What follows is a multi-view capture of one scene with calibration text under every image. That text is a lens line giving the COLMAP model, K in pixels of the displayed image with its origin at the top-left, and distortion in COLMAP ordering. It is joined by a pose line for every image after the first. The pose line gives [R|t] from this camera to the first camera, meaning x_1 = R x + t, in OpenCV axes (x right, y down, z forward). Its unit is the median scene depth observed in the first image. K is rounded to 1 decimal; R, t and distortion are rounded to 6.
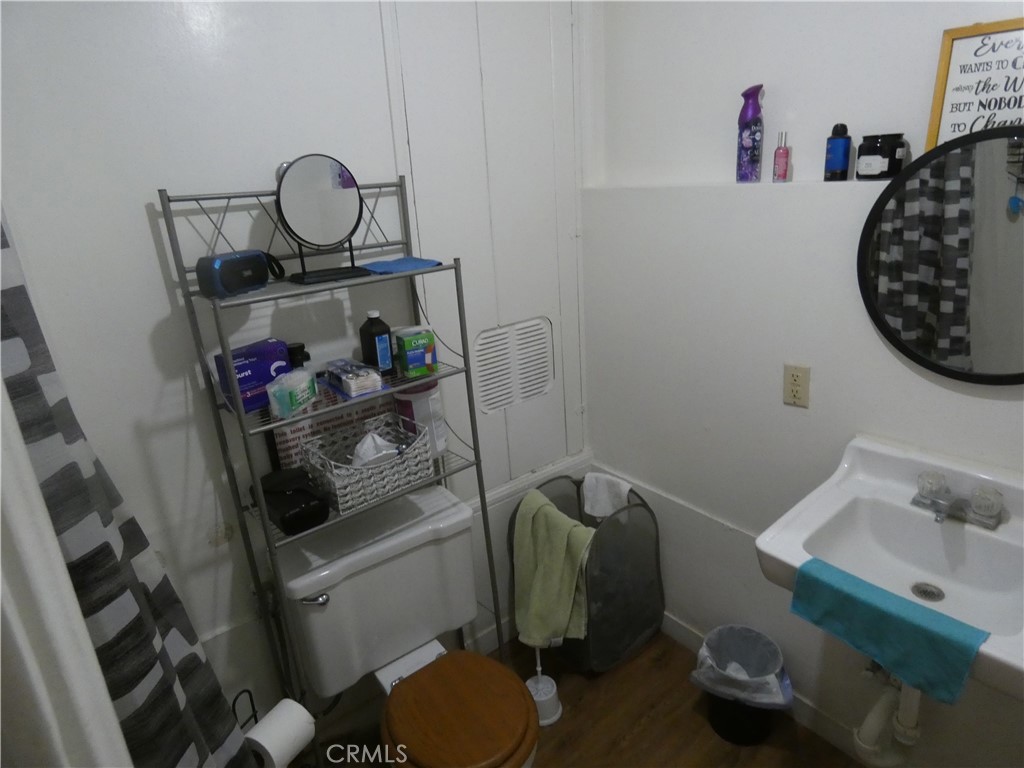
lens RADIAL K [[630.8, 0, 516.0], [0, 630.8, 388.2], [0, 0, 1]] dist [0.007051, -0.000640]
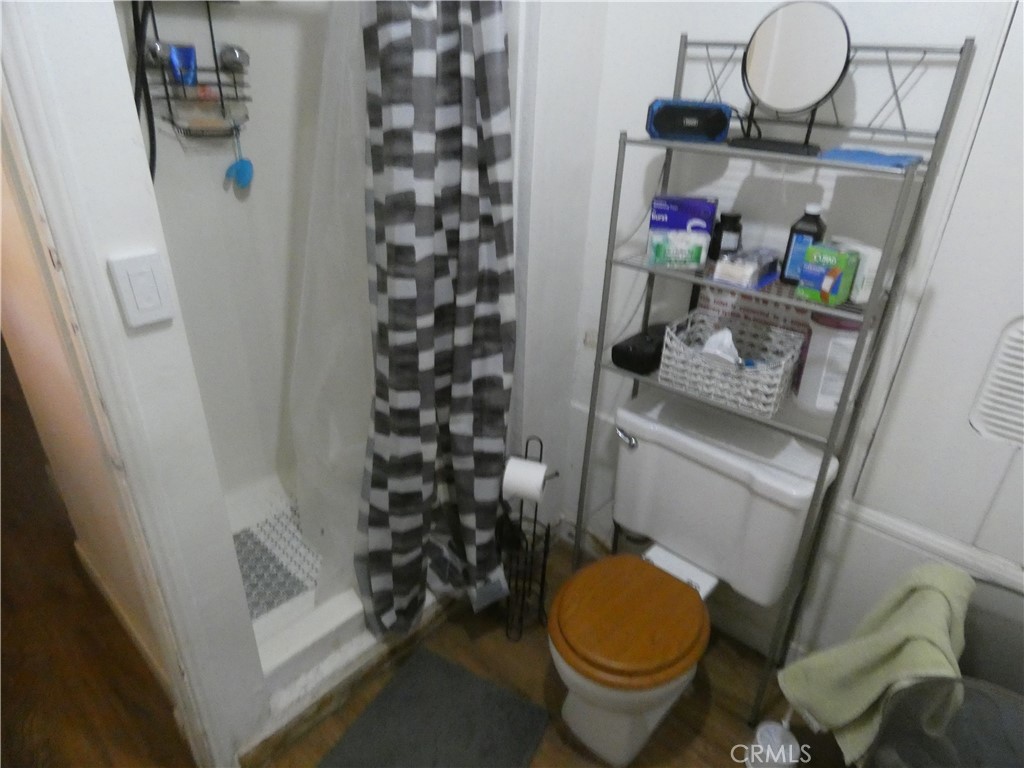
lens RADIAL K [[630.8, 0, 513.4], [0, 630.8, 378.4], [0, 0, 1]] dist [0.007051, -0.000640]
pose [[0.138544, 0.495653, -0.857399, 0.531623], [-0.356741, 0.832607, 0.423676, -0.142220], [0.923873, 0.247171, 0.292173, 0.447943]]
